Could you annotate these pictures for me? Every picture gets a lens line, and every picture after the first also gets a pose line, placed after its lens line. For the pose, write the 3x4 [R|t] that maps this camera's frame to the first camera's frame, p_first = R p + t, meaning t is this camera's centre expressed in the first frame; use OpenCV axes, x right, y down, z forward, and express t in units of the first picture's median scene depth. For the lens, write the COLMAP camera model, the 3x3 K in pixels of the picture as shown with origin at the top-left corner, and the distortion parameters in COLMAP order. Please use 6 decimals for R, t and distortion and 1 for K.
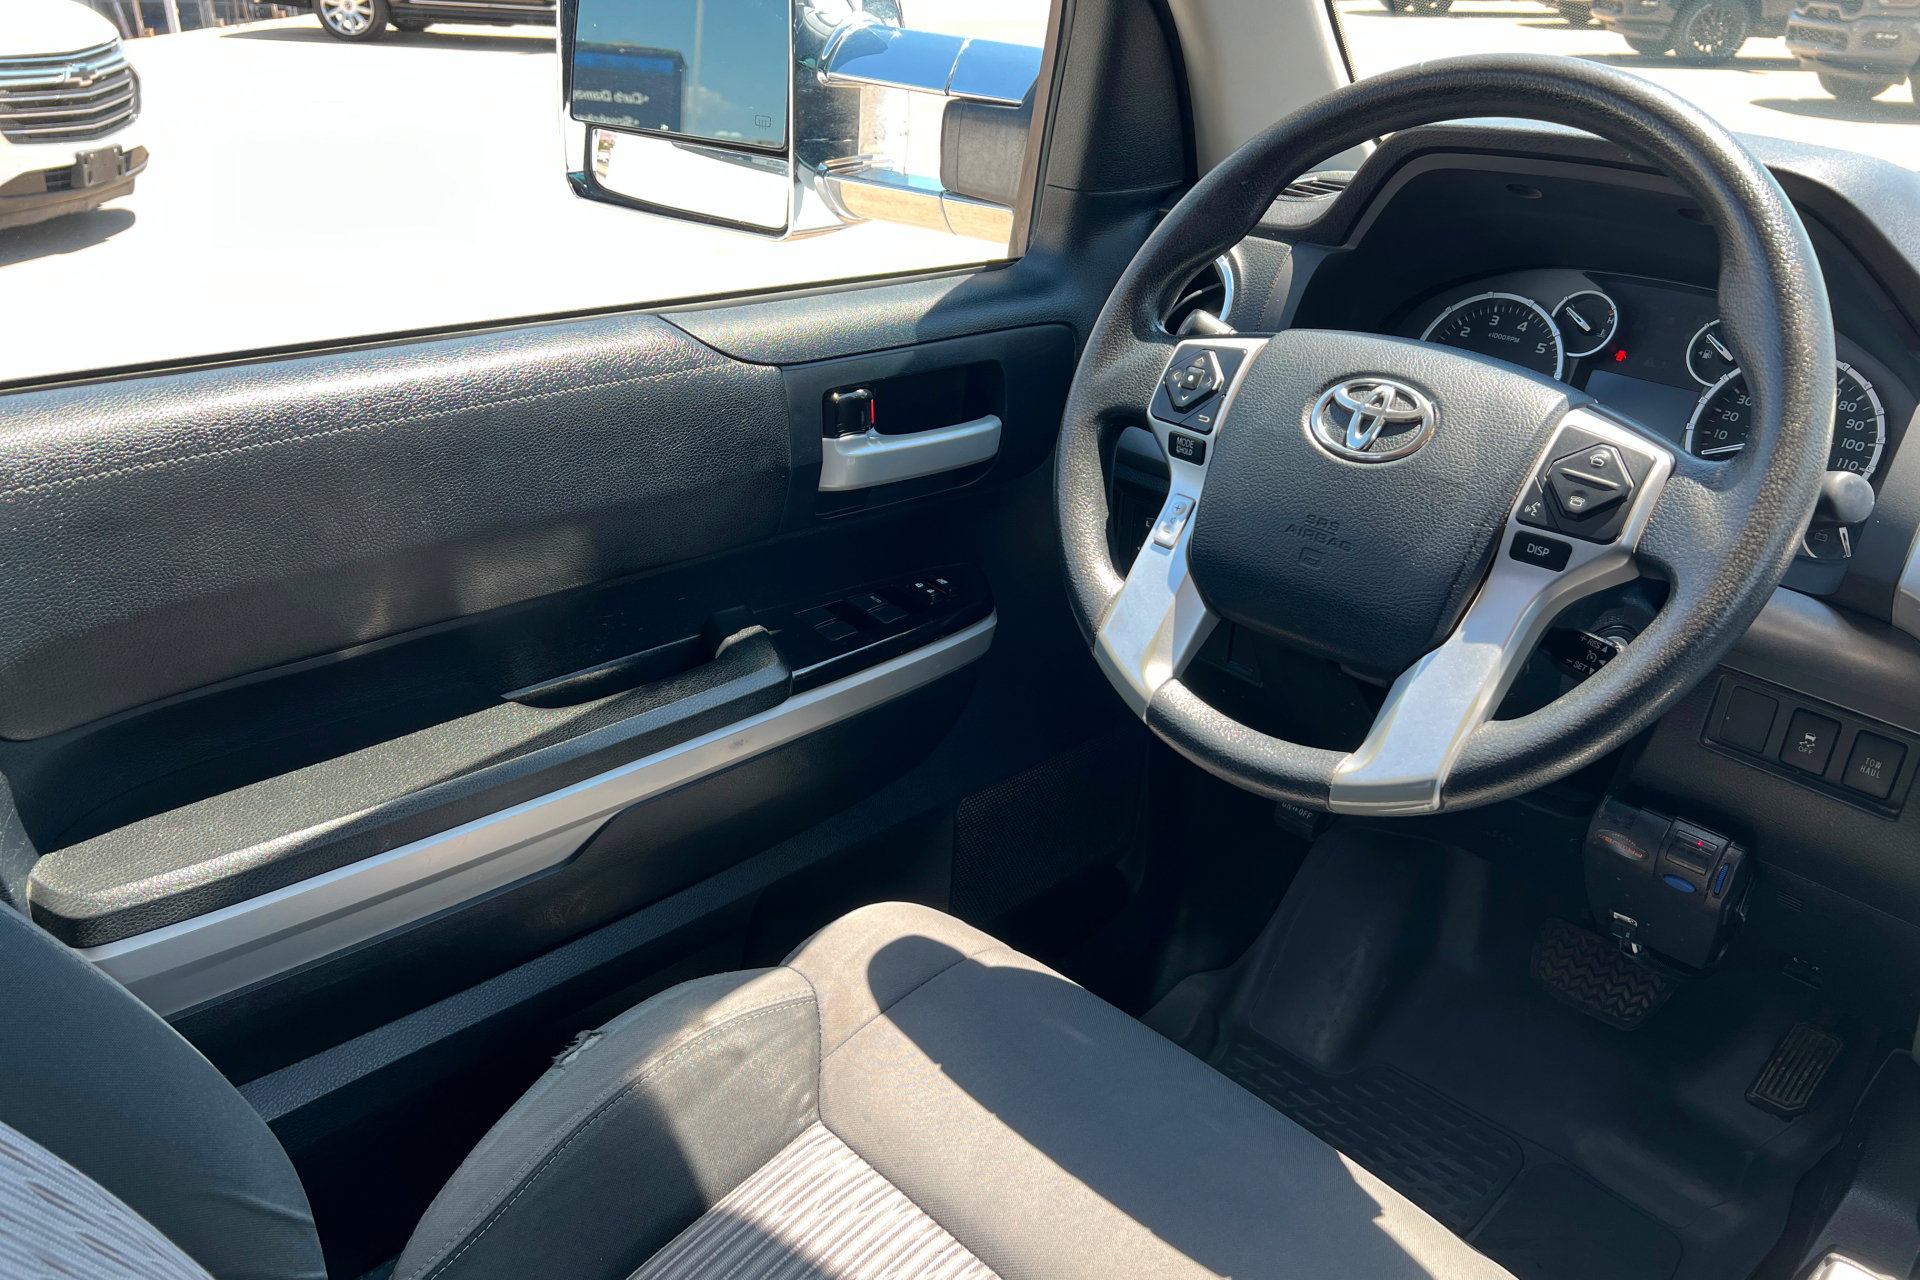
lens RADIAL K [[1431.7, 0, 955.1], [0, 1431.7, 657.4], [0, 0, 1]] dist [0.017163, -0.034047]
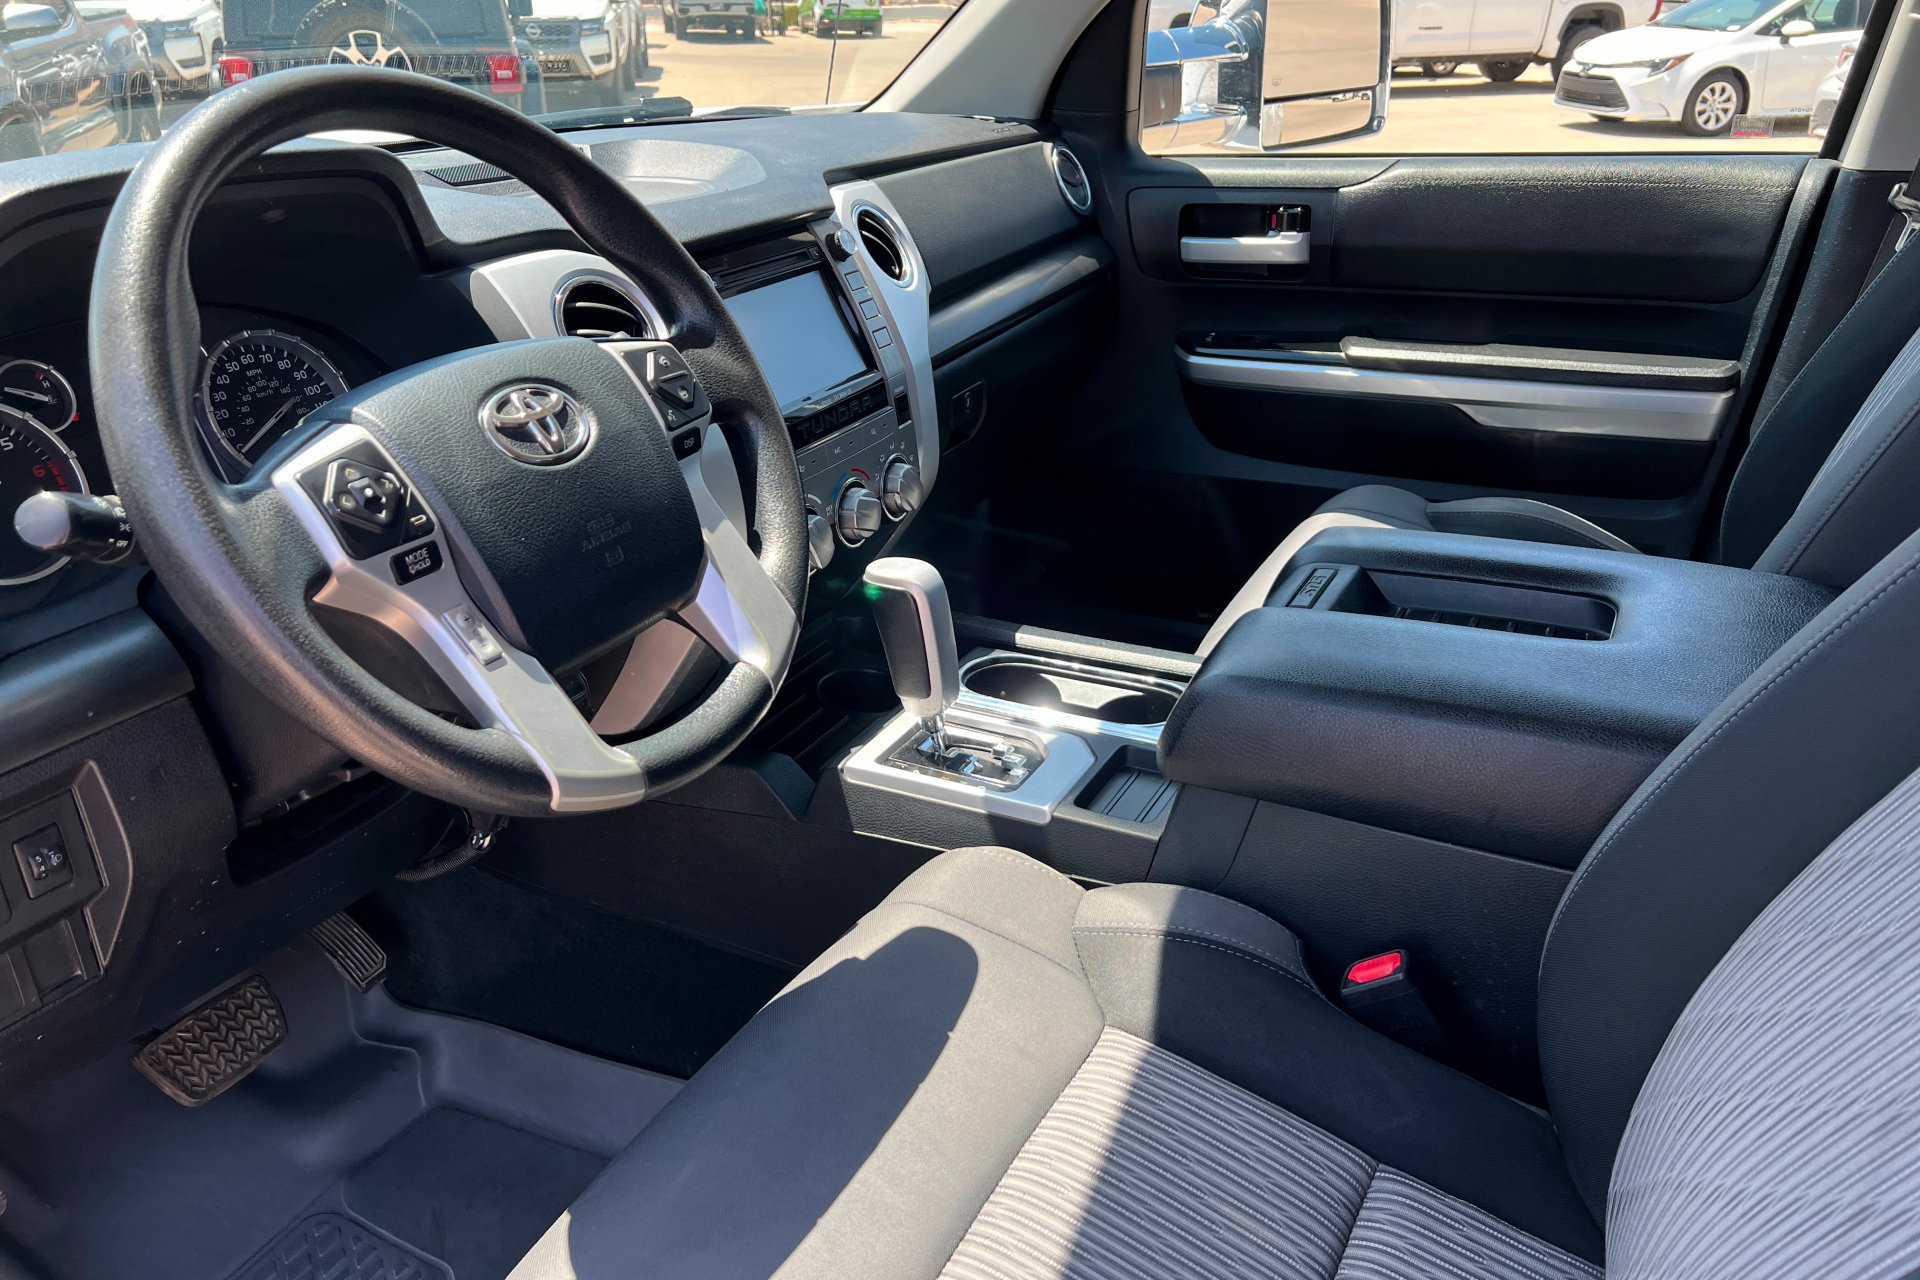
lens RADIAL K [[1431.7, 0, 955.1], [0, 1431.7, 657.4], [0, 0, 1]] dist [0.017163, -0.034047]
pose [[-0.323651, -0.414008, 0.850793, -0.763868], [0.429365, 0.737012, 0.521976, -0.467899], [-0.843147, 0.534238, -0.060774, 0.954162]]
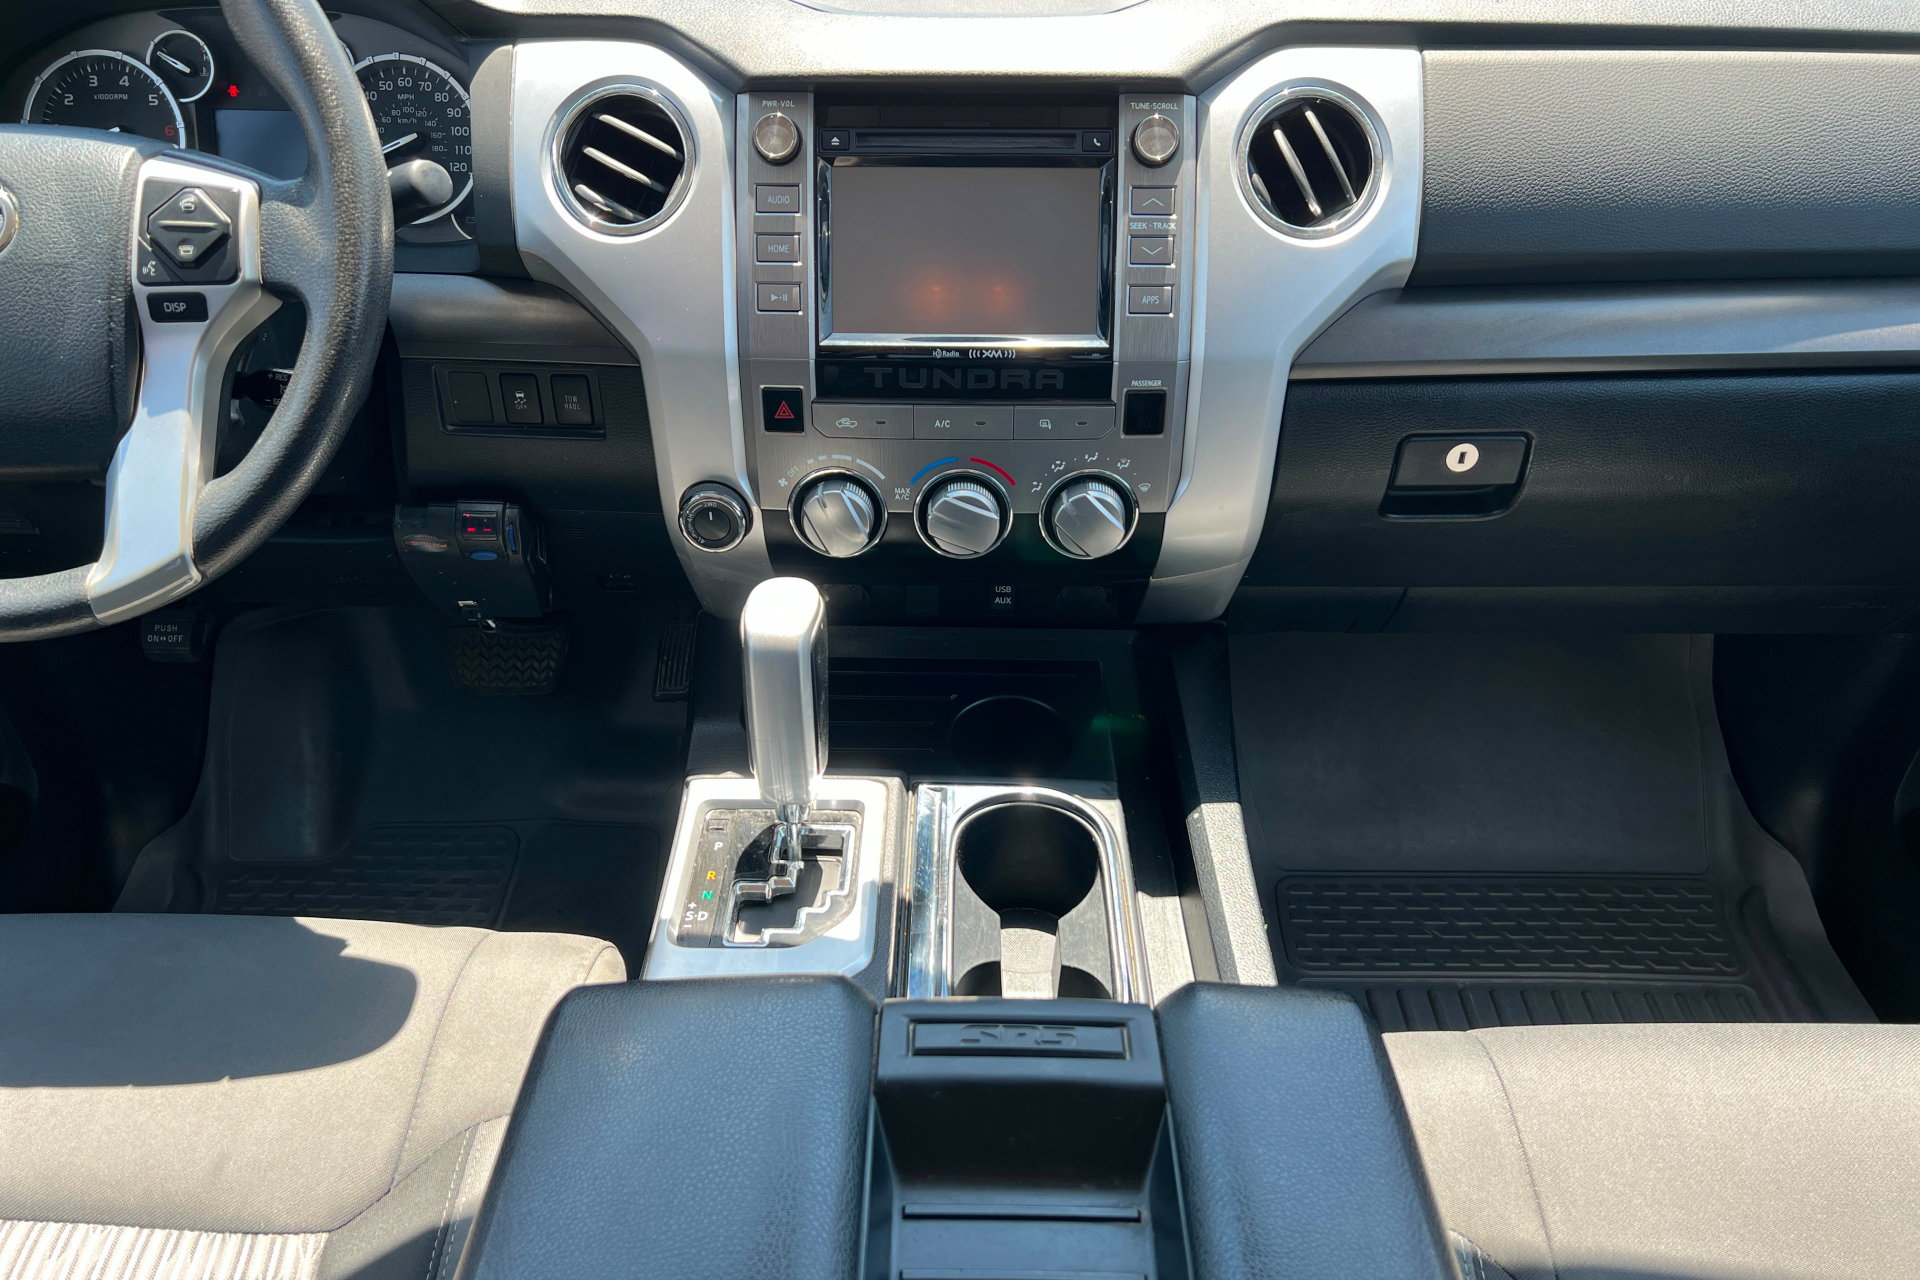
lens RADIAL K [[1431.7, 0, 955.1], [0, 1431.7, 657.4], [0, 0, 1]] dist [0.017163, -0.034047]
pose [[0.697481, -0.428197, 0.574601, 0.099111], [0.325722, 0.903660, 0.278036, 0.046051], [-0.638298, -0.006765, 0.769759, -0.133756]]
